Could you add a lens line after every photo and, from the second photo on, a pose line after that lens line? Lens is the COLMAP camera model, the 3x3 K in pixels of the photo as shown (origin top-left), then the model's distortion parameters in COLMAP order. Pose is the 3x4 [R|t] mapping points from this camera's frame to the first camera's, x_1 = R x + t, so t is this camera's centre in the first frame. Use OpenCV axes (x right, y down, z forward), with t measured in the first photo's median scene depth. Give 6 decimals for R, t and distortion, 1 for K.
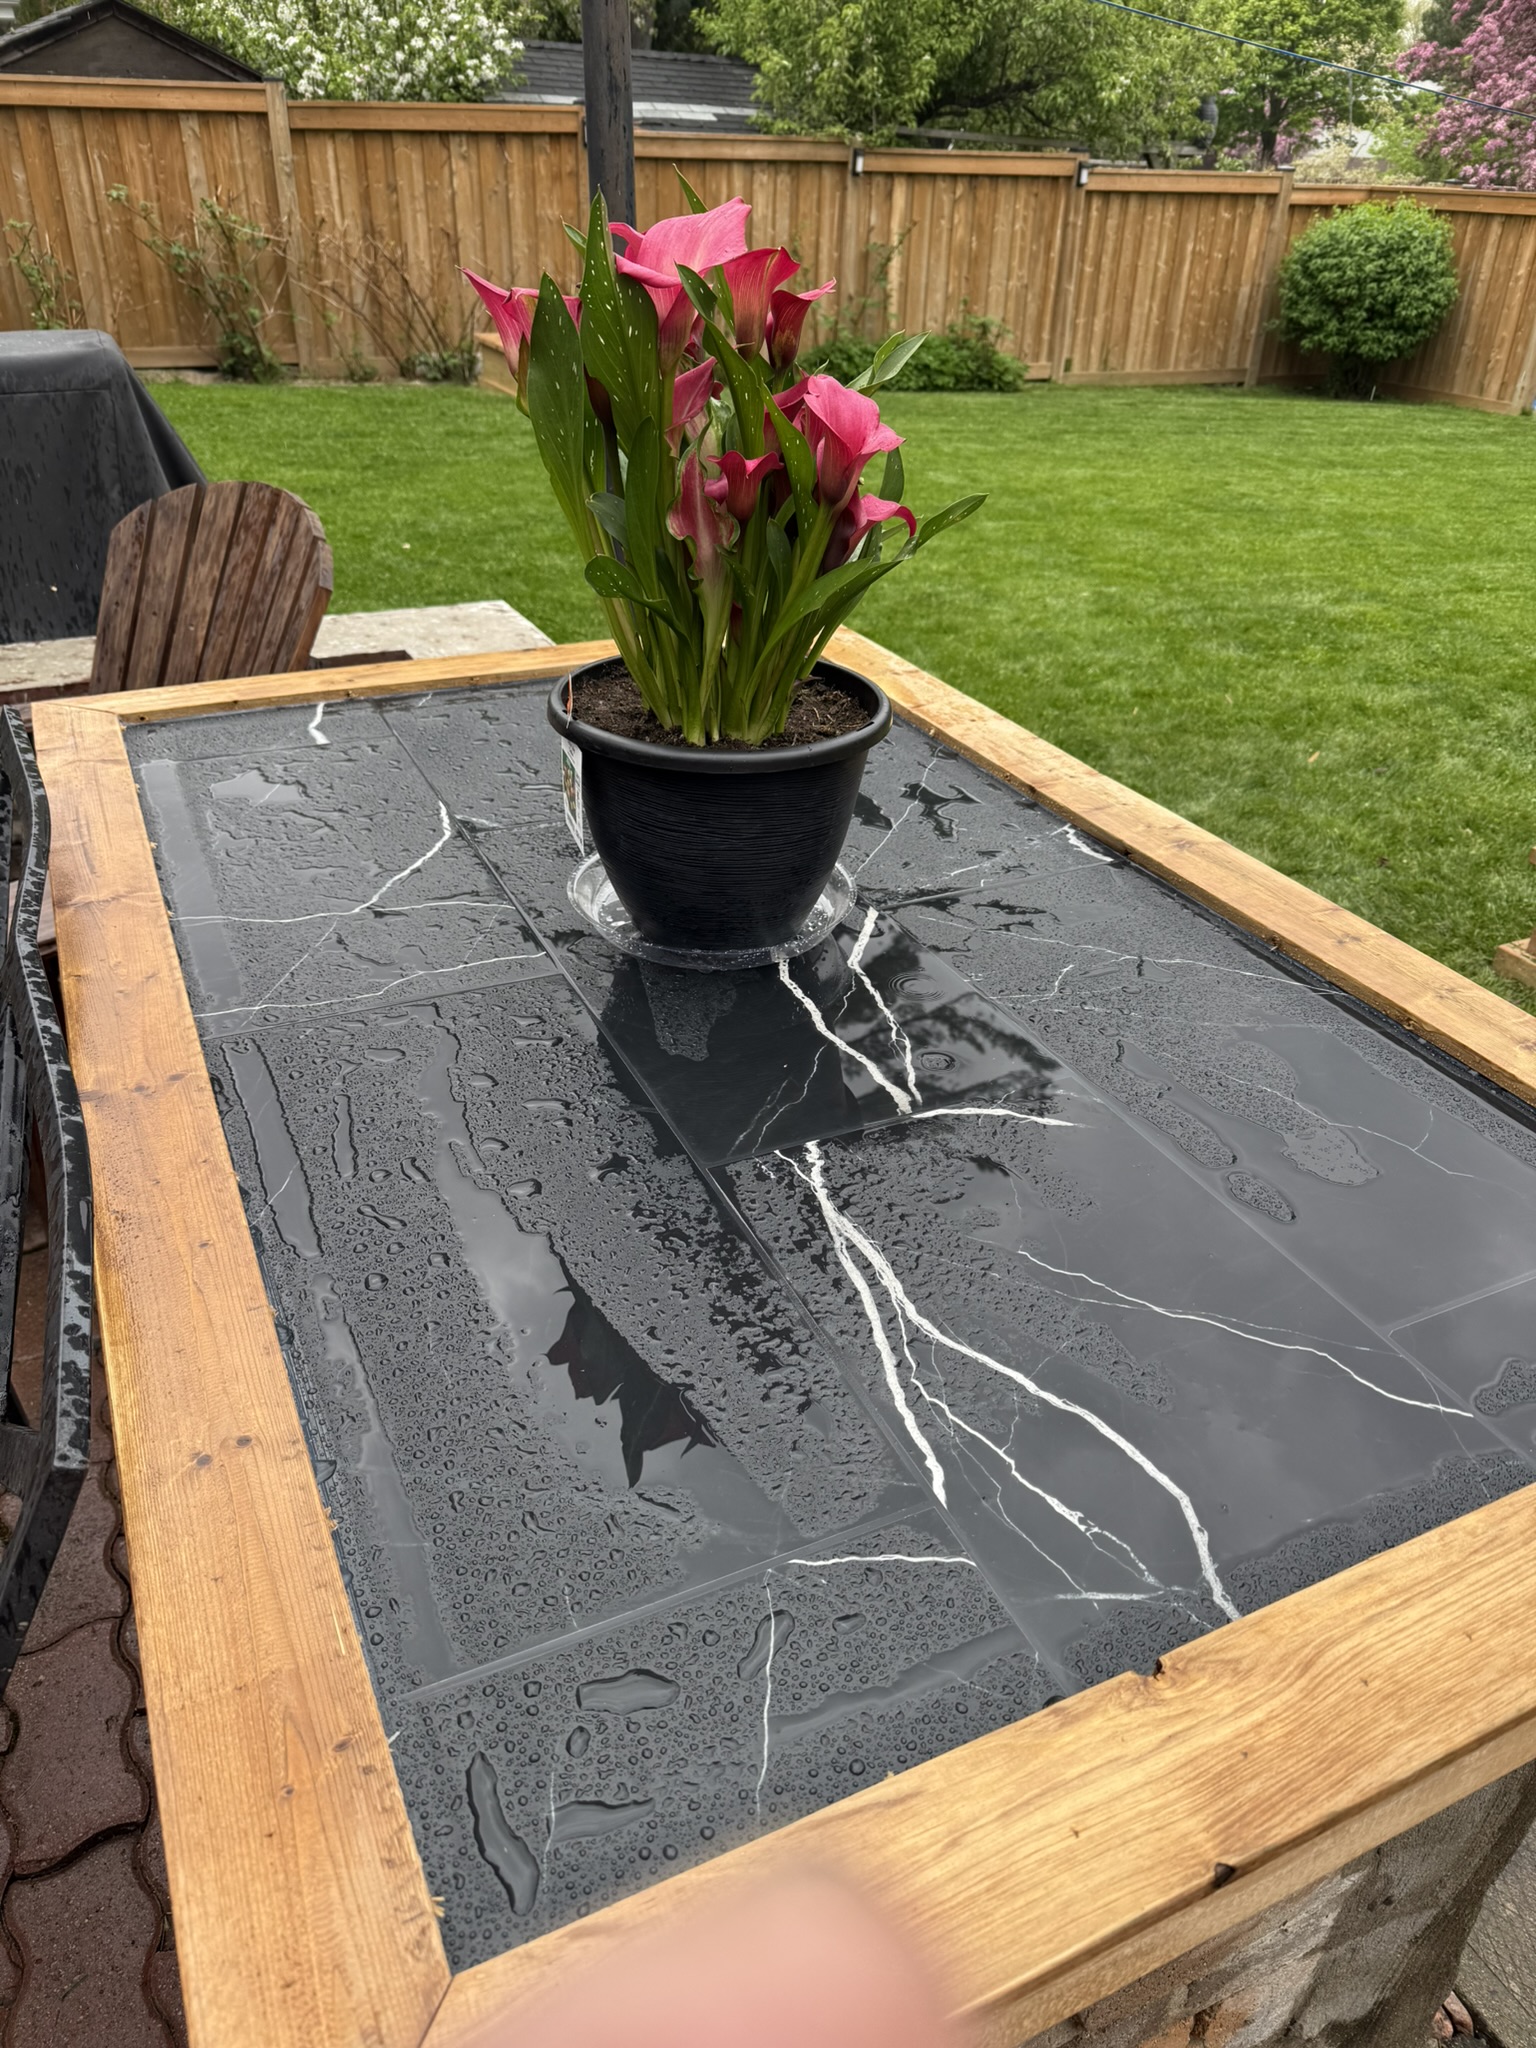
lens RADIAL K [[1461.2, 0, 768.0], [0, 1461.2, 1024.0], [0, 0, 1]] dist [0.004100, -0.009177]
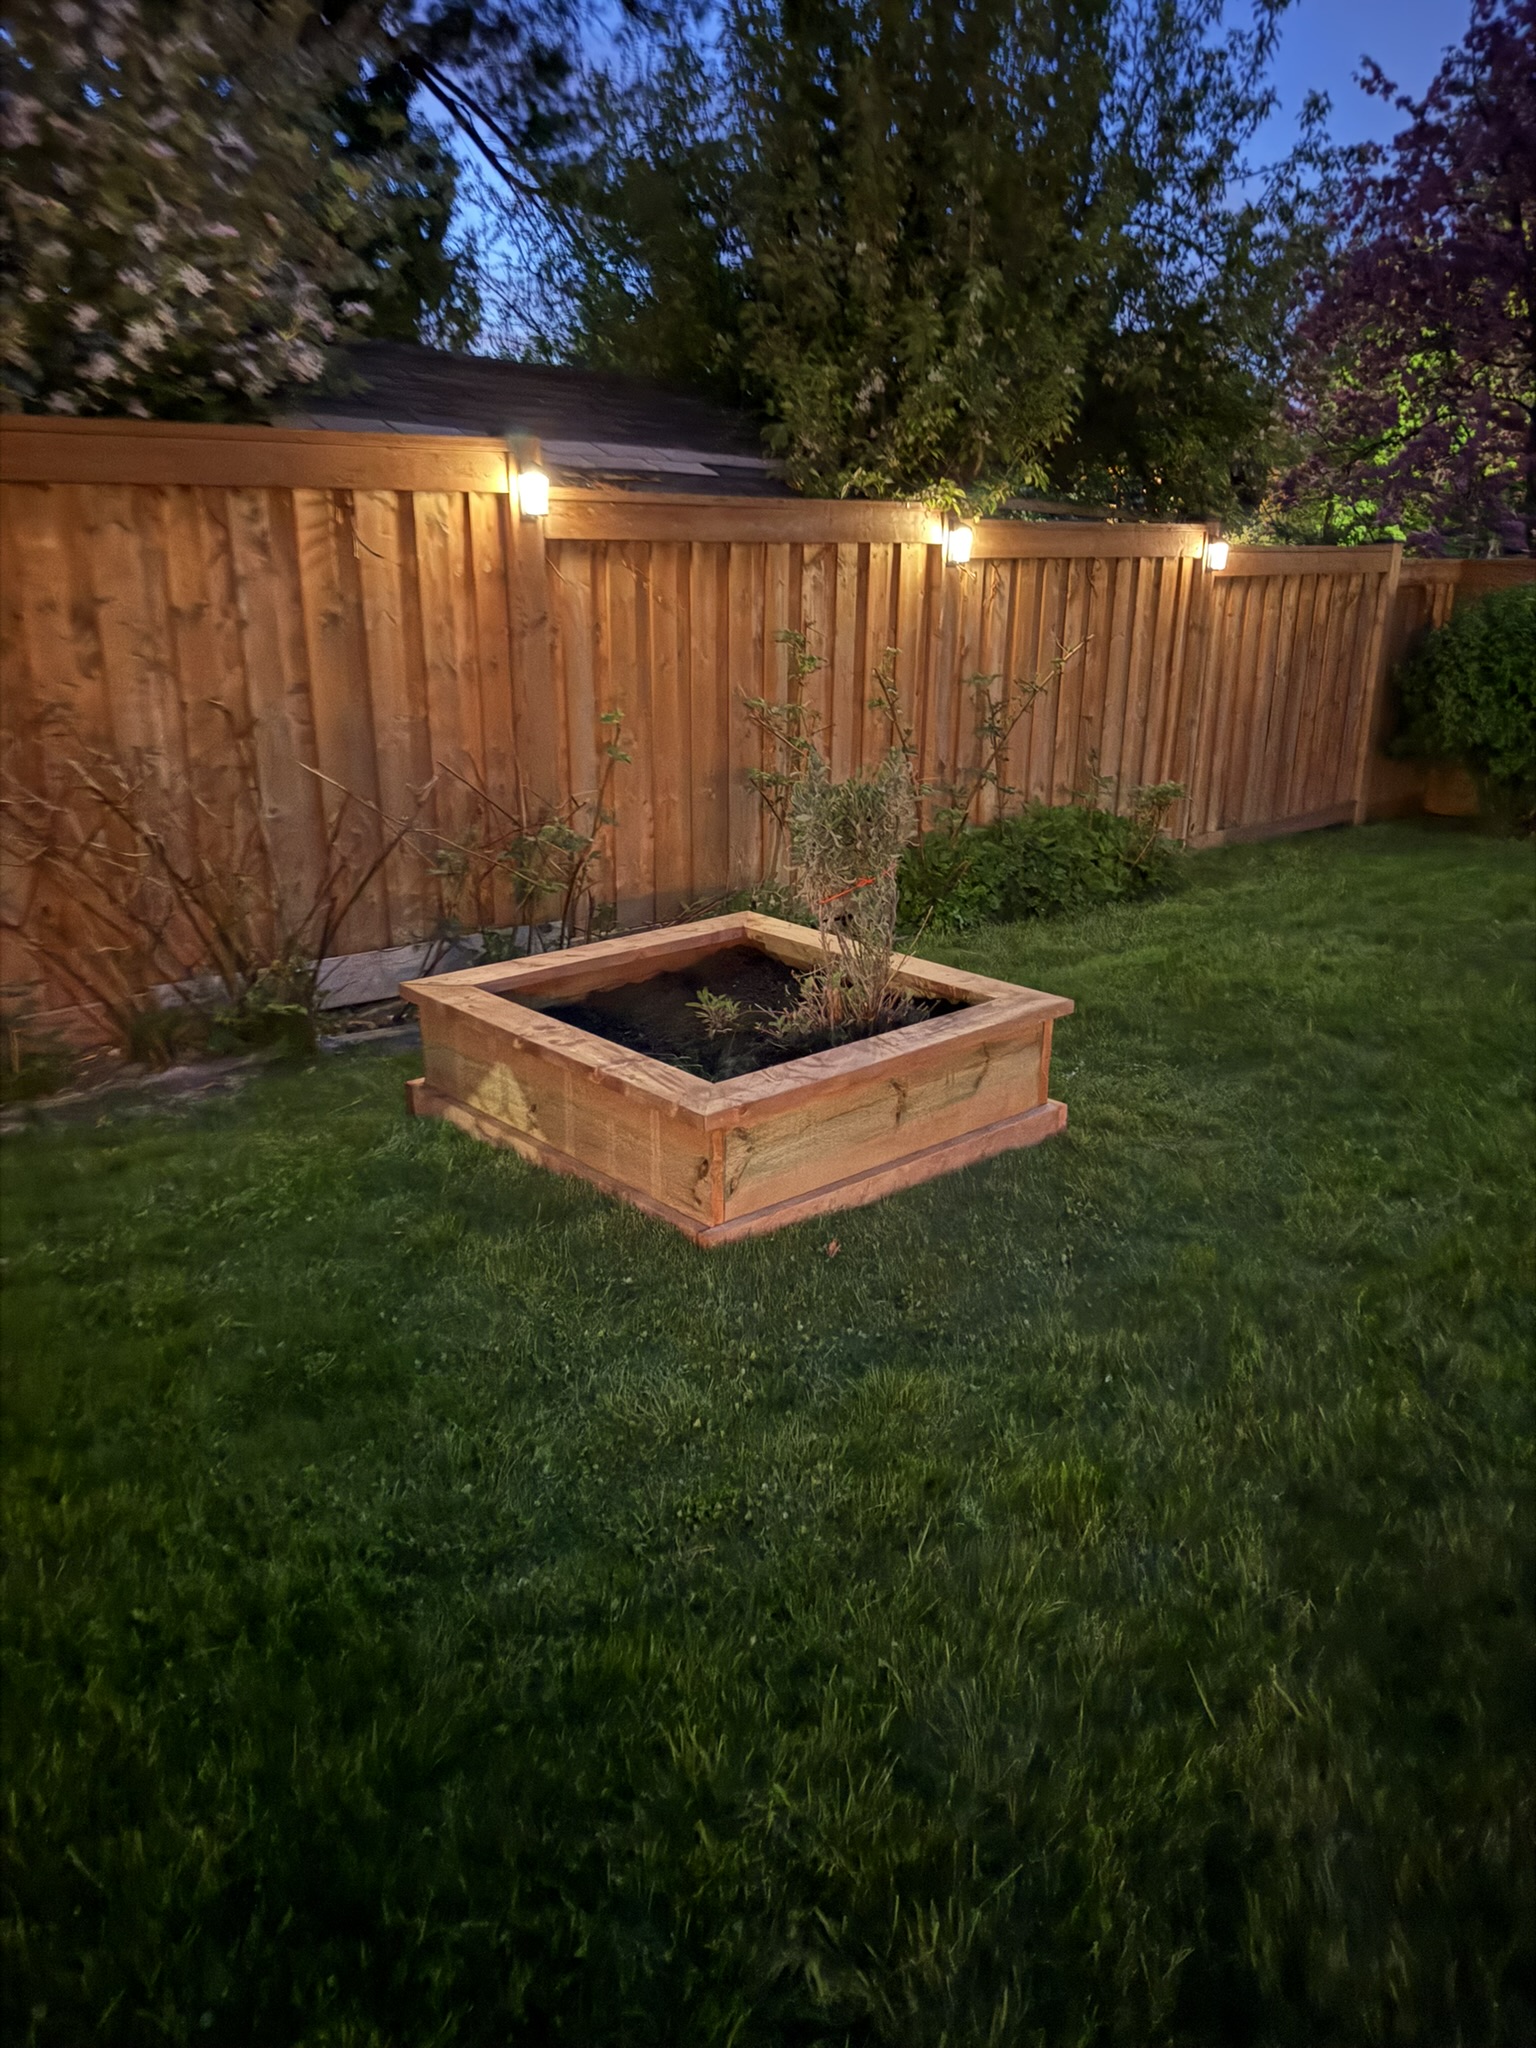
lens RADIAL K [[1414.0, 0, 768.0], [0, 1414.0, 1024.0], [0, 0, 1]] dist [0.184652, -0.346617]
pose [[0.953993, -0.113934, 0.277339, -0.165945], [0.171303, 0.966270, -0.192297, -0.302618], [-0.246075, 0.230959, 0.941332, 0.514889]]
